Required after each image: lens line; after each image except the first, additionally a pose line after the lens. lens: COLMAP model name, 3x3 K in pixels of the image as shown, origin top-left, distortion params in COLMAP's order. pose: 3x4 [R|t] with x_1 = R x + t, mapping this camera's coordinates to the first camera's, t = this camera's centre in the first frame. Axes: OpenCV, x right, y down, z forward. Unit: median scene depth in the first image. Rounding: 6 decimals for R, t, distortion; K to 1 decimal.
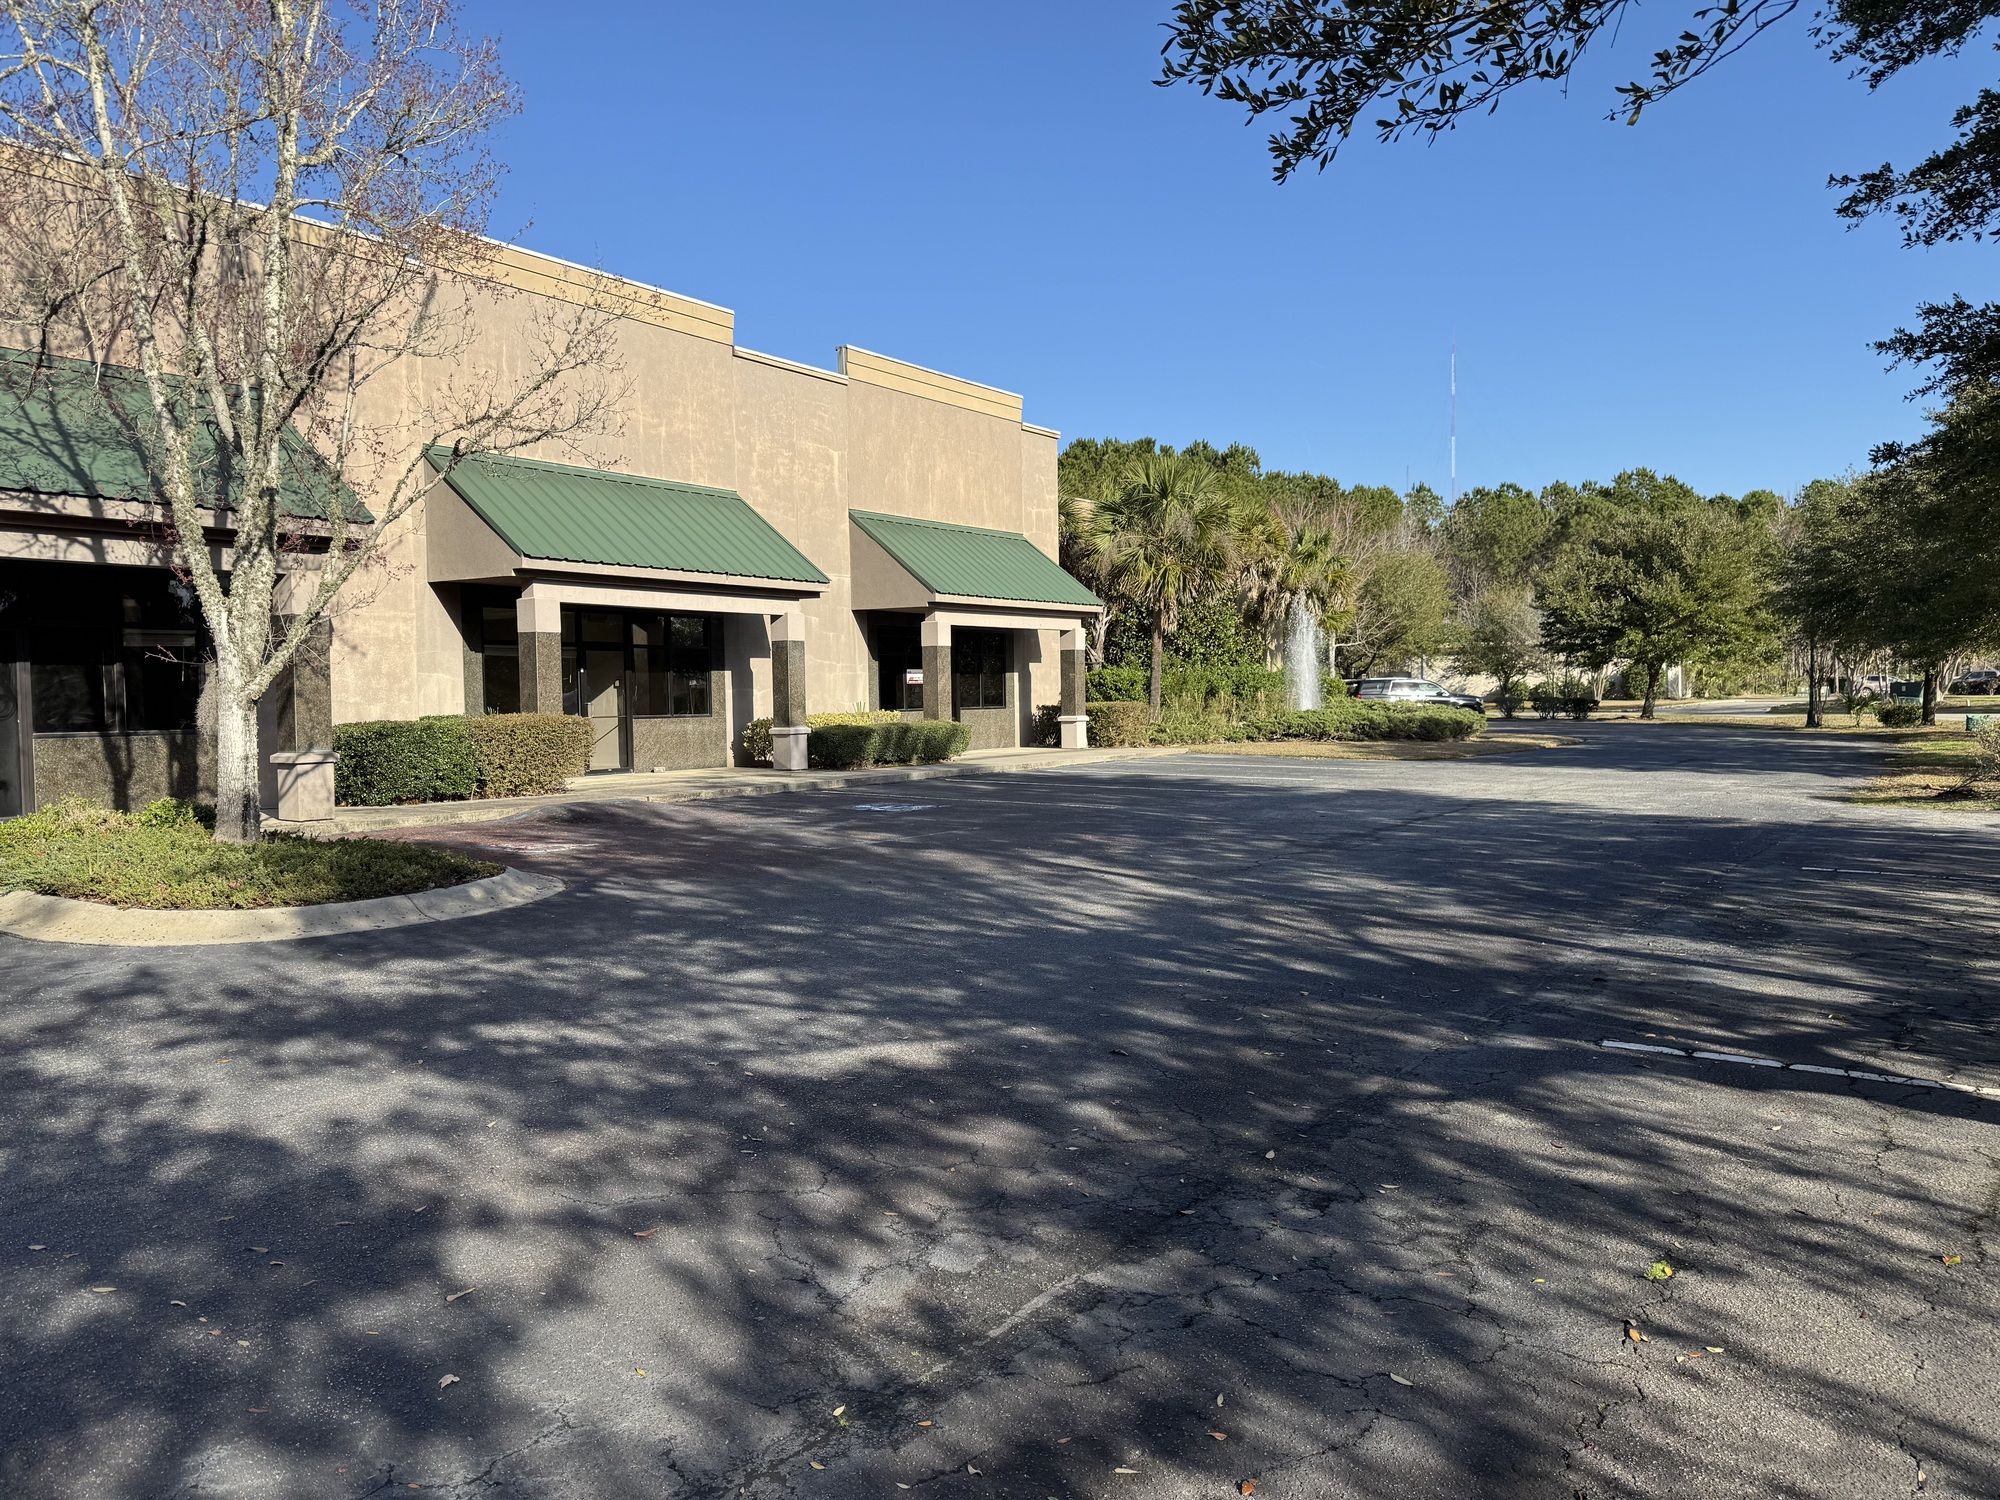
lens RADIAL K [[1405.3, 0, 986.9], [0, 1405.3, 746.1], [0, 0, 1]] dist [0.161529, -0.263539]
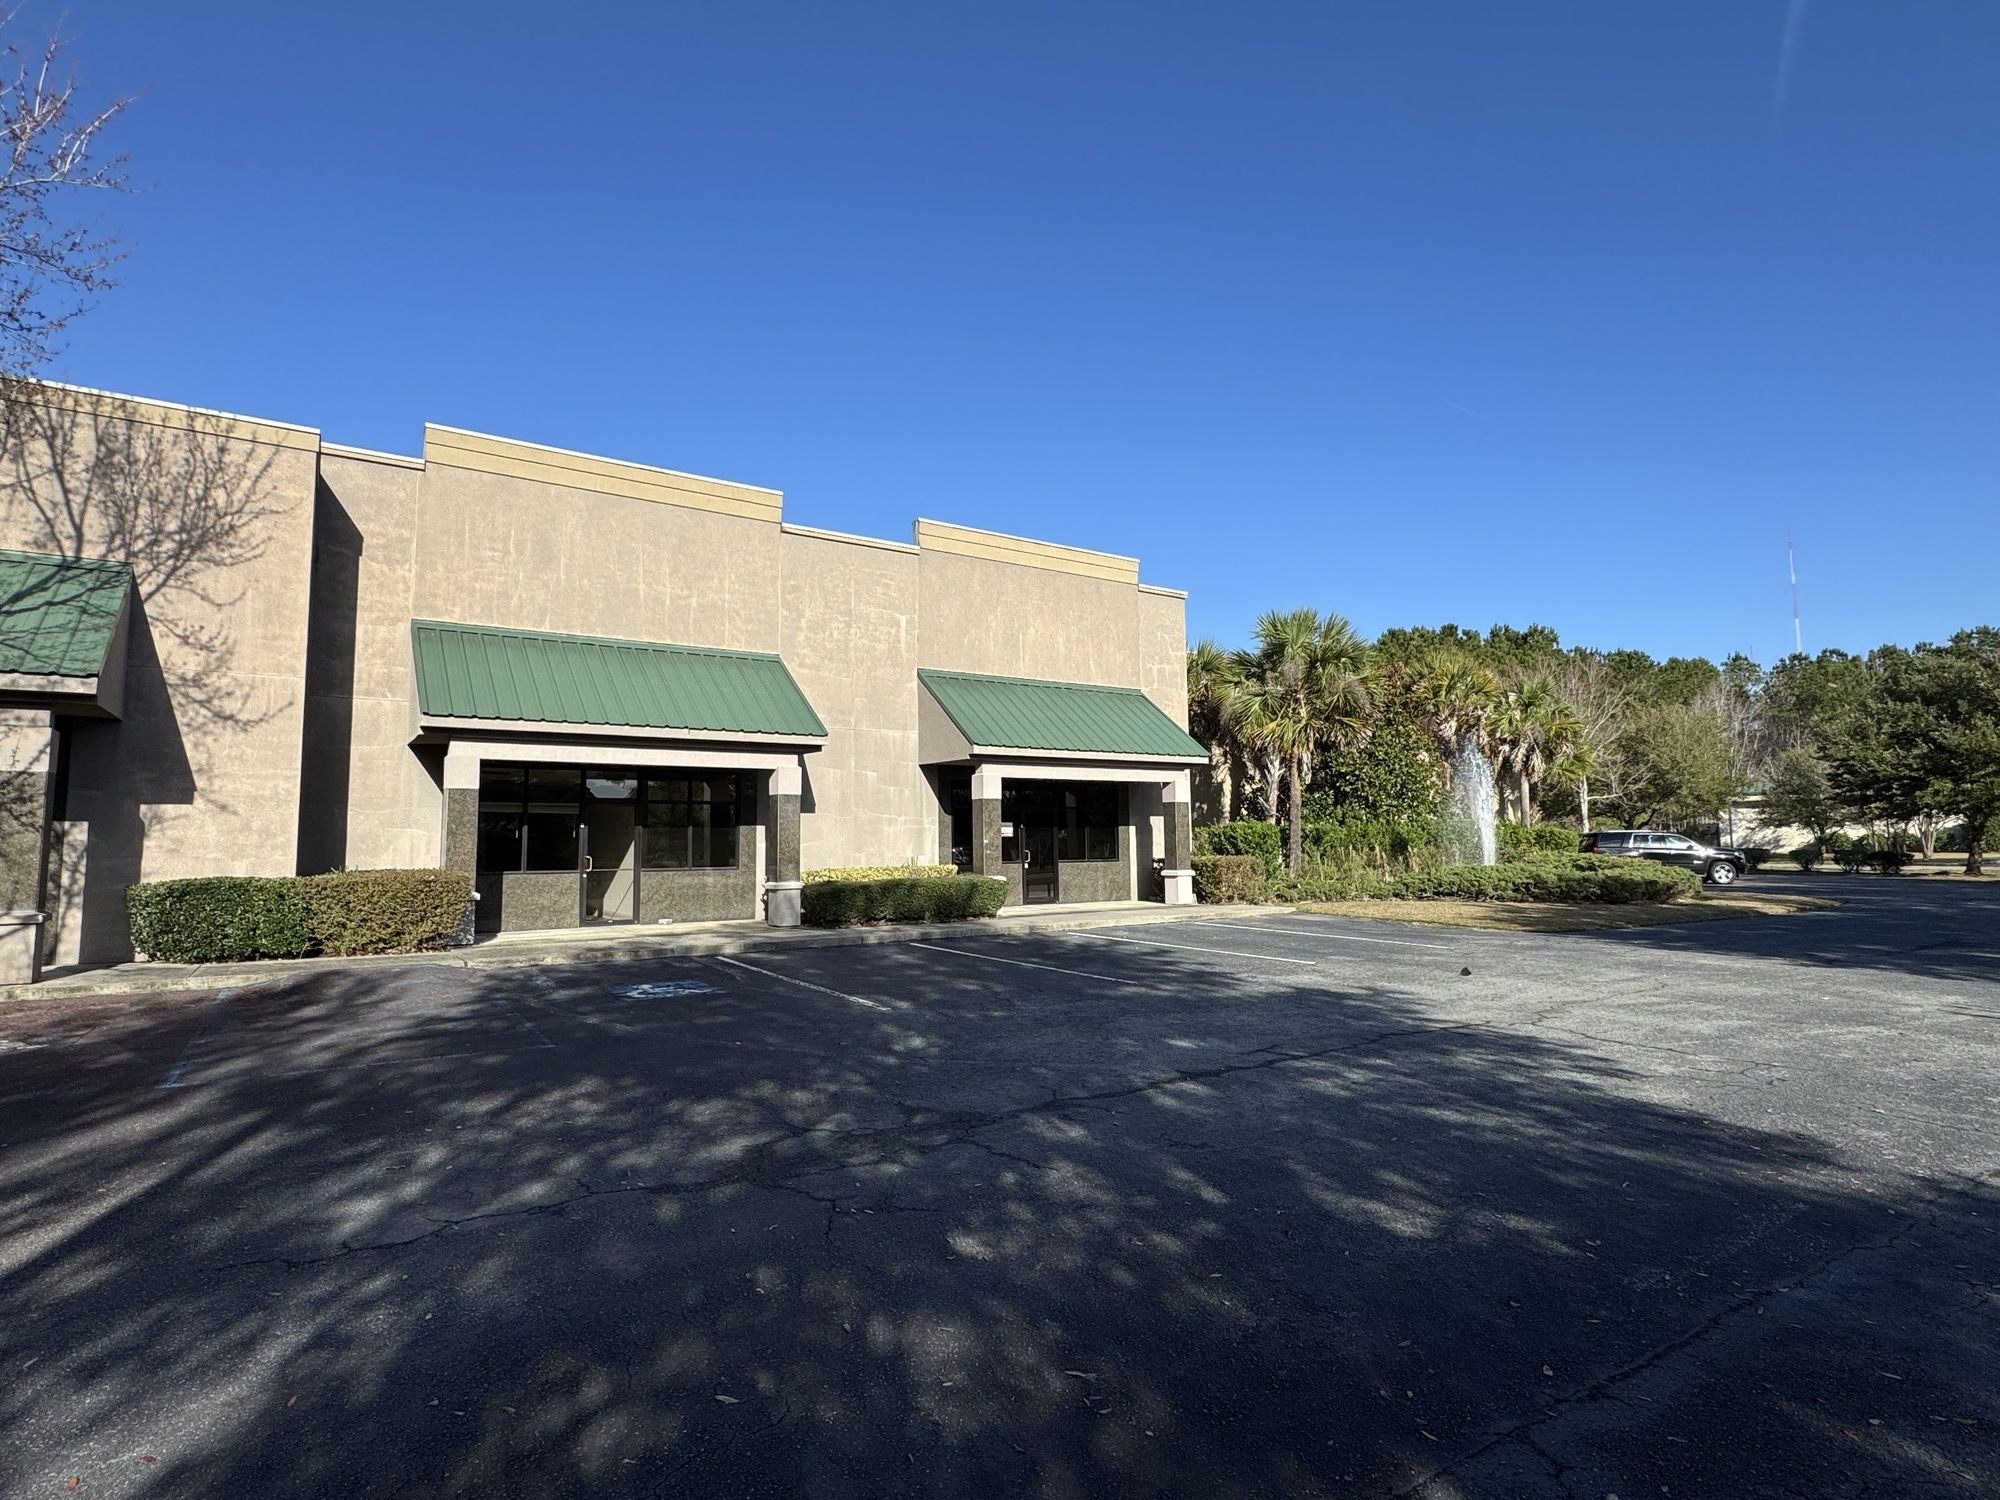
lens RADIAL K [[1036.3, 0, 993.8], [0, 1036.3, 755.4], [0, 0, 1]] dist [-0.001664, 0.000050]
pose [[0.936749, -0.024548, -0.349139, 0.214477], [-0.016803, 0.993233, -0.114917, -0.017556], [0.349597, 0.113515, 0.929998, 0.312148]]
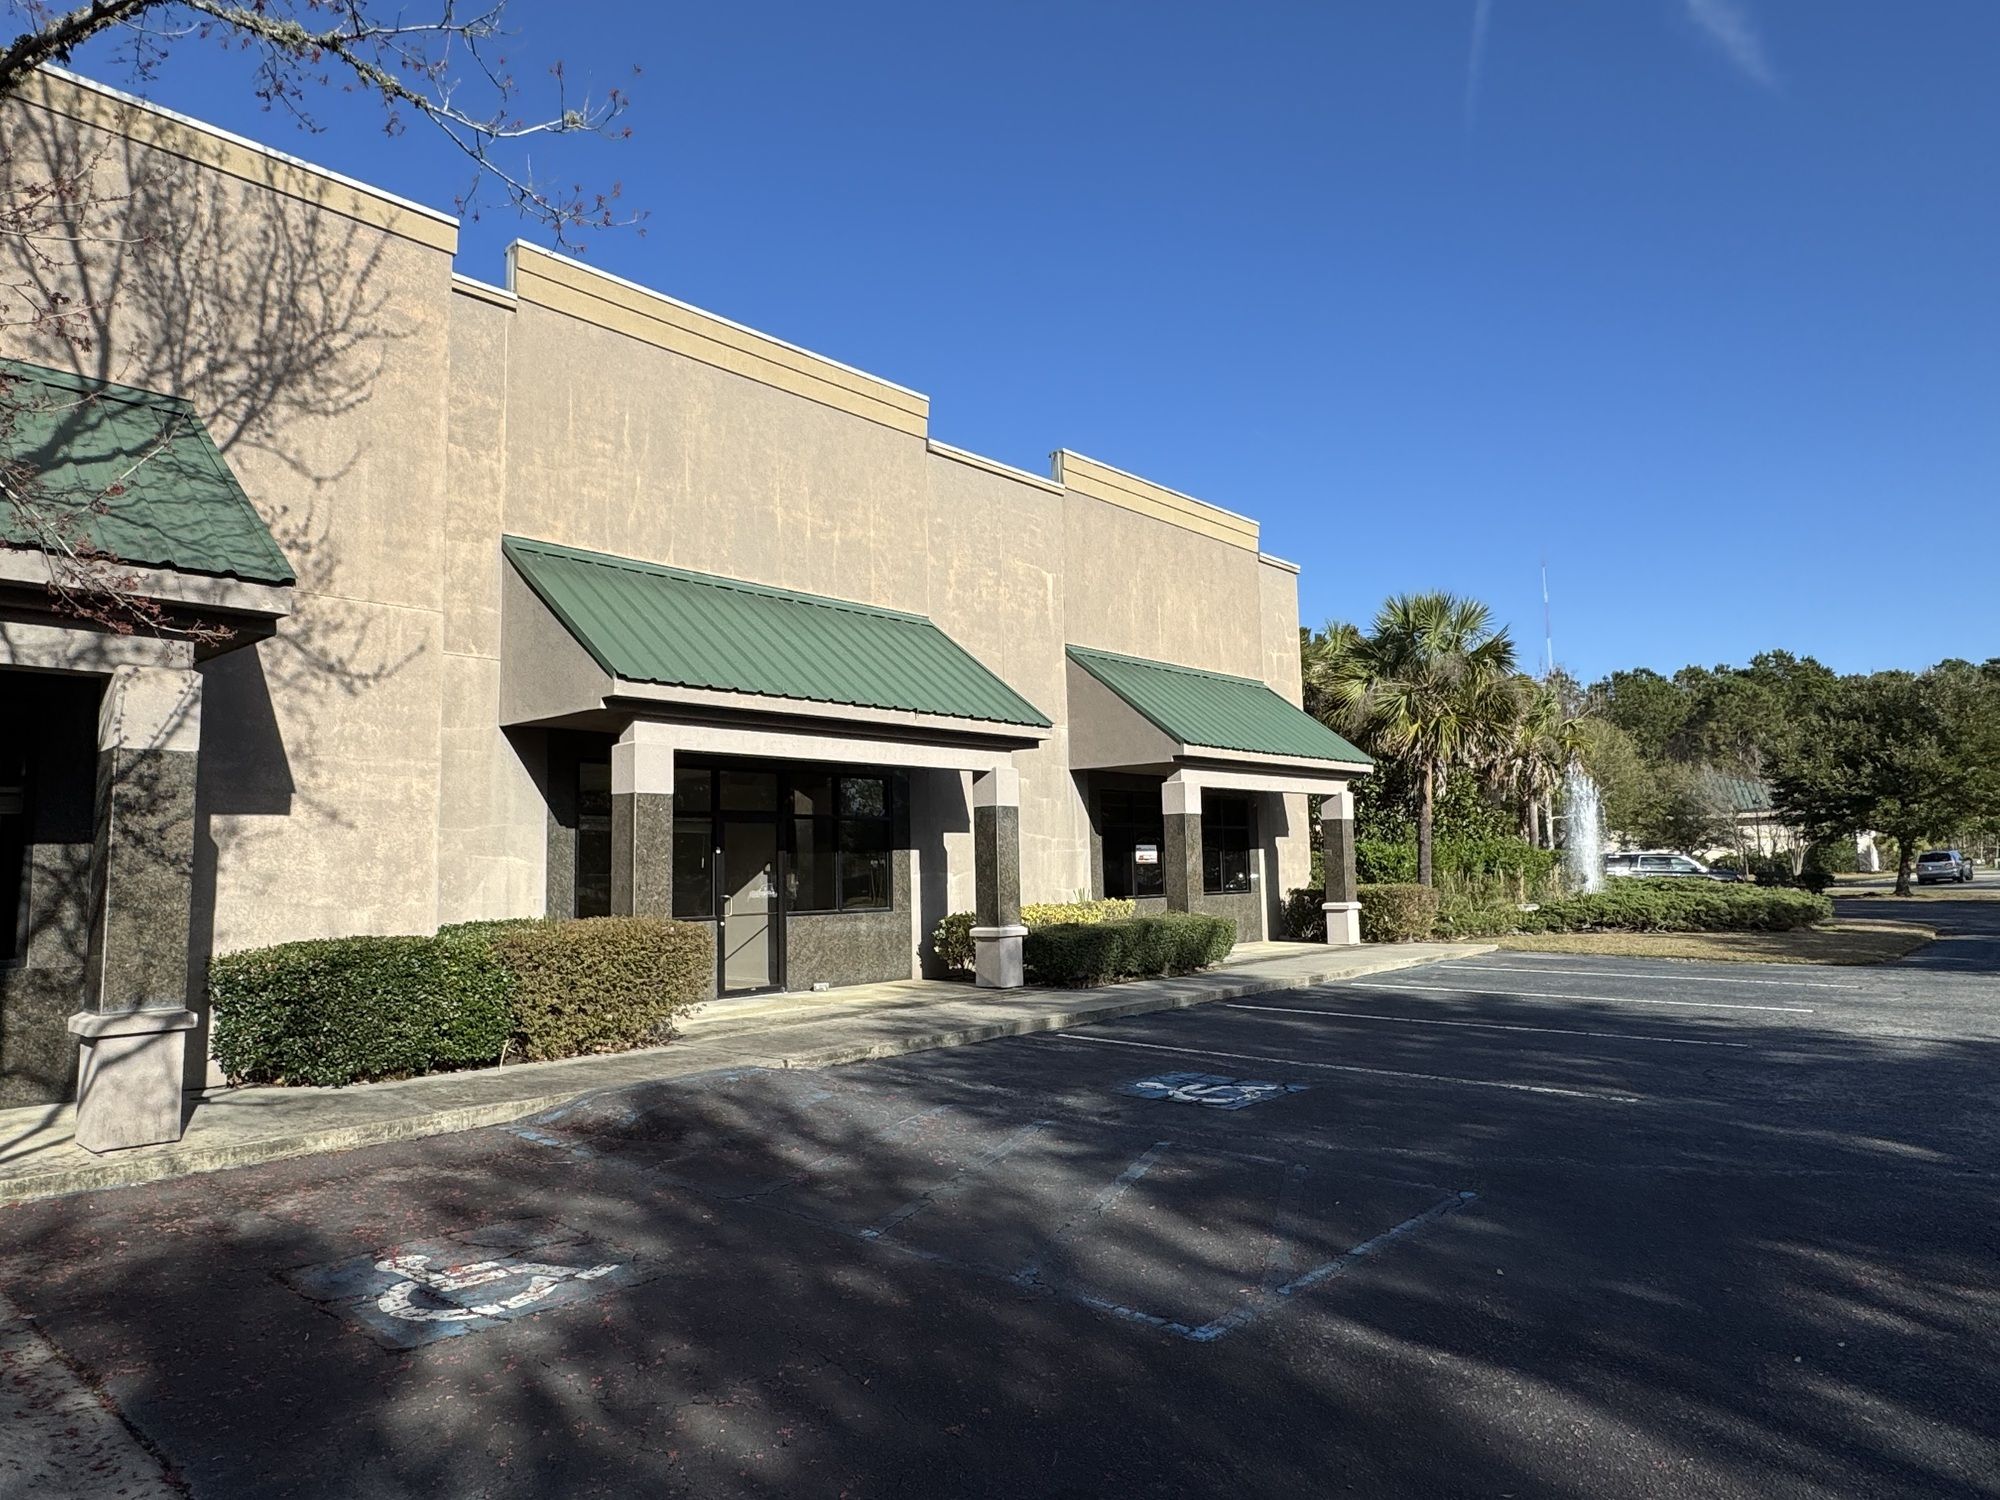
lens RADIAL K [[1225.7, 0, 1000.0], [0, 1225.7, 750.0], [0, 0, 1]] dist [-0.002645, 0.001368]
pose [[0.994189, -0.016616, -0.106362, -0.060776], [0.002252, 0.991011, -0.133765, -0.016288], [0.107628, 0.132748, 0.985289, 0.318173]]
